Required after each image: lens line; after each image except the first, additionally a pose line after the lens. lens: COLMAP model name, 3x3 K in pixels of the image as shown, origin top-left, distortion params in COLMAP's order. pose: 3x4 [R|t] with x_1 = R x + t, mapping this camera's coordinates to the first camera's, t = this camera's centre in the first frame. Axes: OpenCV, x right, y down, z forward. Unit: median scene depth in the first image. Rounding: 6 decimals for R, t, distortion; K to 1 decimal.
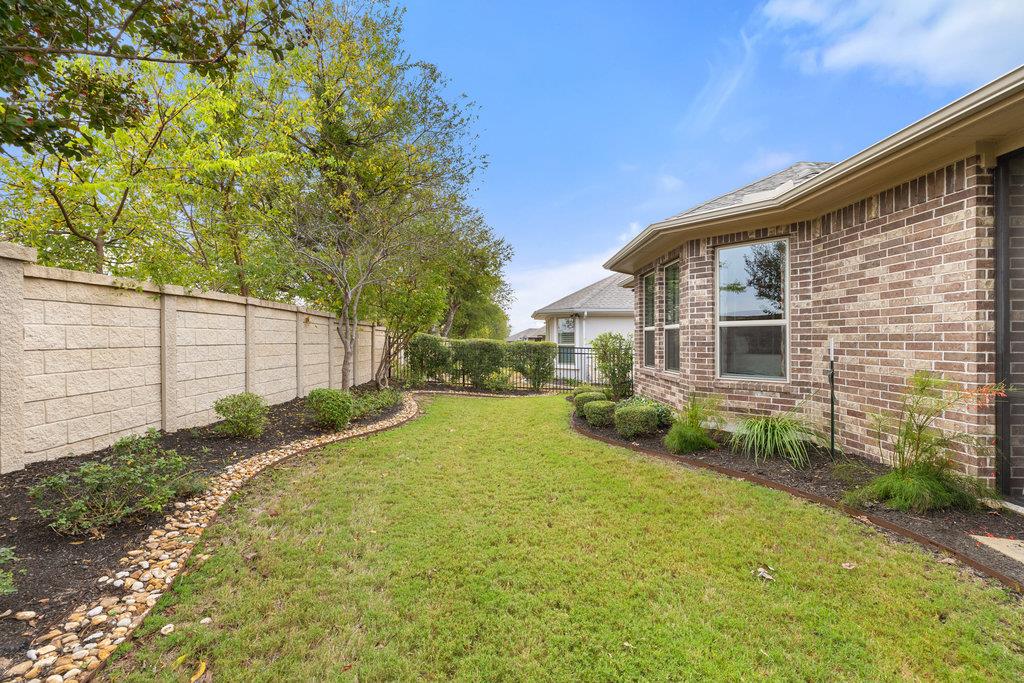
lens RADIAL K [[428.0, 0, 510.7], [0, 428.0, 341.7], [0, 0, 1]] dist [0.000592, 0.000330]
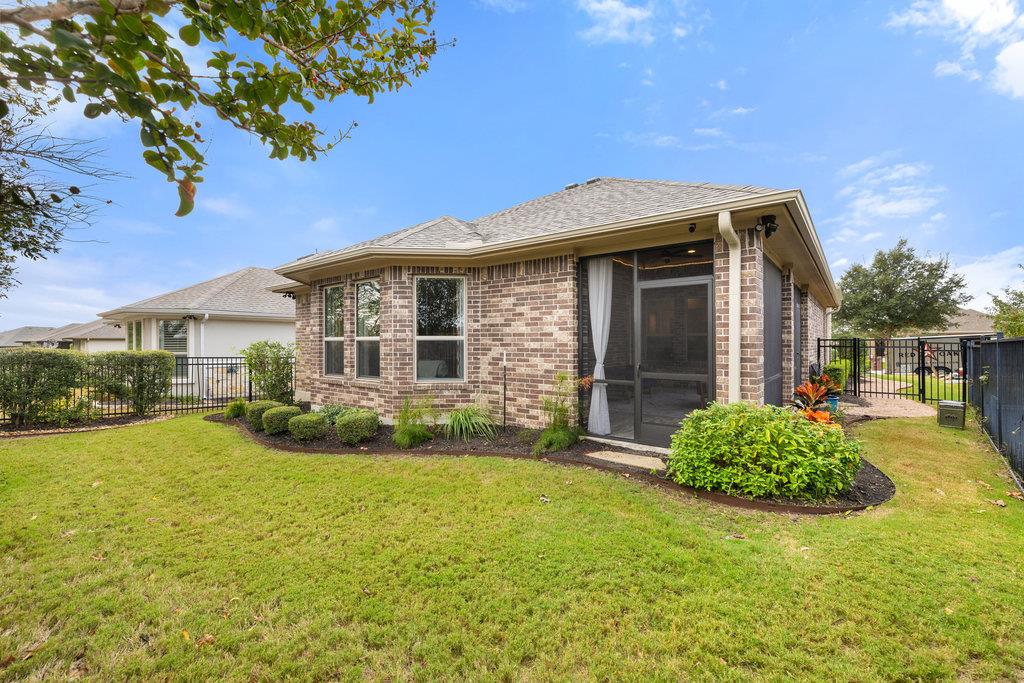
lens RADIAL K [[428.0, 0, 510.9], [0, 428.0, 341.1], [0, 0, 1]] dist [0.000592, 0.000330]
pose [[0.615621, 0.004736, 0.788028, -0.362906], [0.002885, 0.999962, -0.008263, -0.025382], [-0.788037, 0.007360, 0.615584, 0.038676]]
